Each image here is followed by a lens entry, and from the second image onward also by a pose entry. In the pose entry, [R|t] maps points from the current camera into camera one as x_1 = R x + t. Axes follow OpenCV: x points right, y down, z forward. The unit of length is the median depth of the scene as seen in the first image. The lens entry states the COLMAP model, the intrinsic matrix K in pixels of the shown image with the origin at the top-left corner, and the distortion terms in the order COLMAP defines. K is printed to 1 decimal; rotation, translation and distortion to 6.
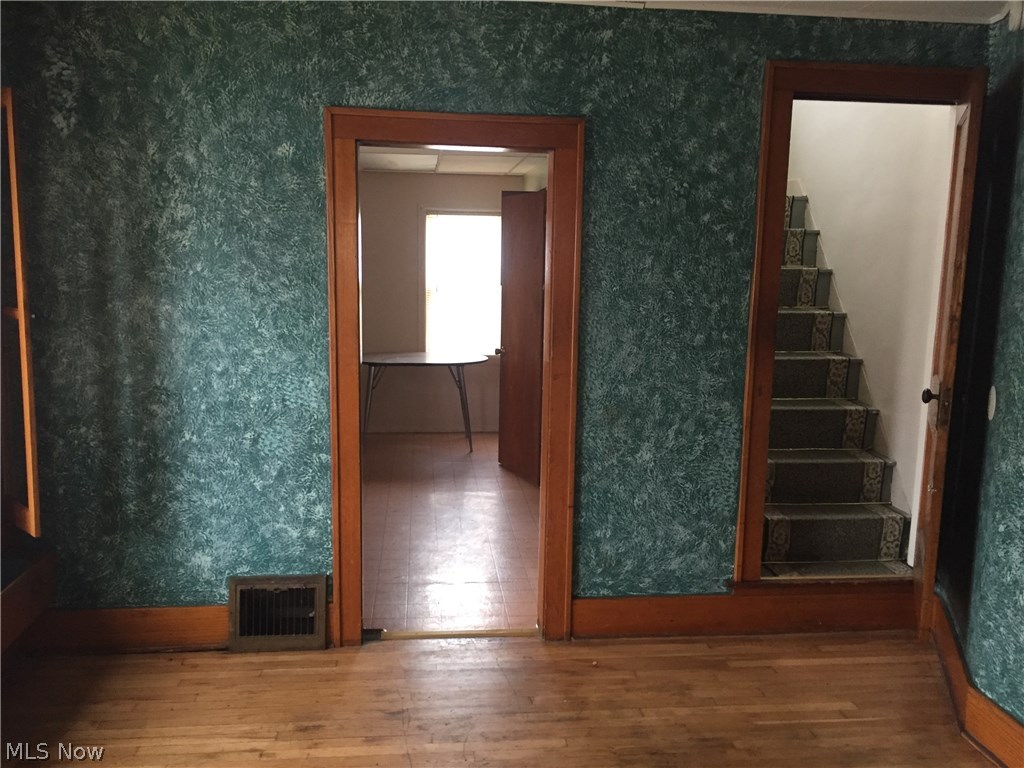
lens RADIAL K [[870.0, 0, 510.3], [0, 870.0, 383.2], [0, 0, 1]] dist [0.079540, -0.088626]
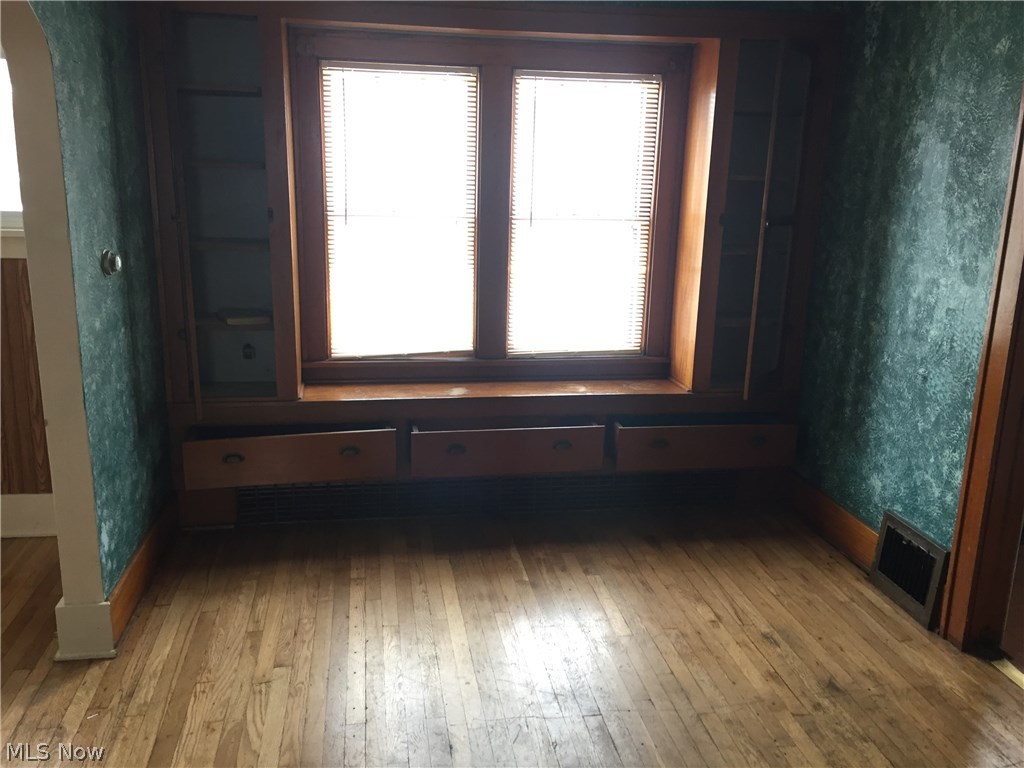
lens RADIAL K [[870.0, 0, 508.5], [0, 870.0, 379.7], [0, 0, 1]] dist [0.079540, -0.088626]
pose [[0.054034, 0.222310, -0.973478, 0.590078], [-0.168434, 0.962962, 0.210559, -0.054460], [0.984231, 0.152589, 0.089477, 0.486769]]
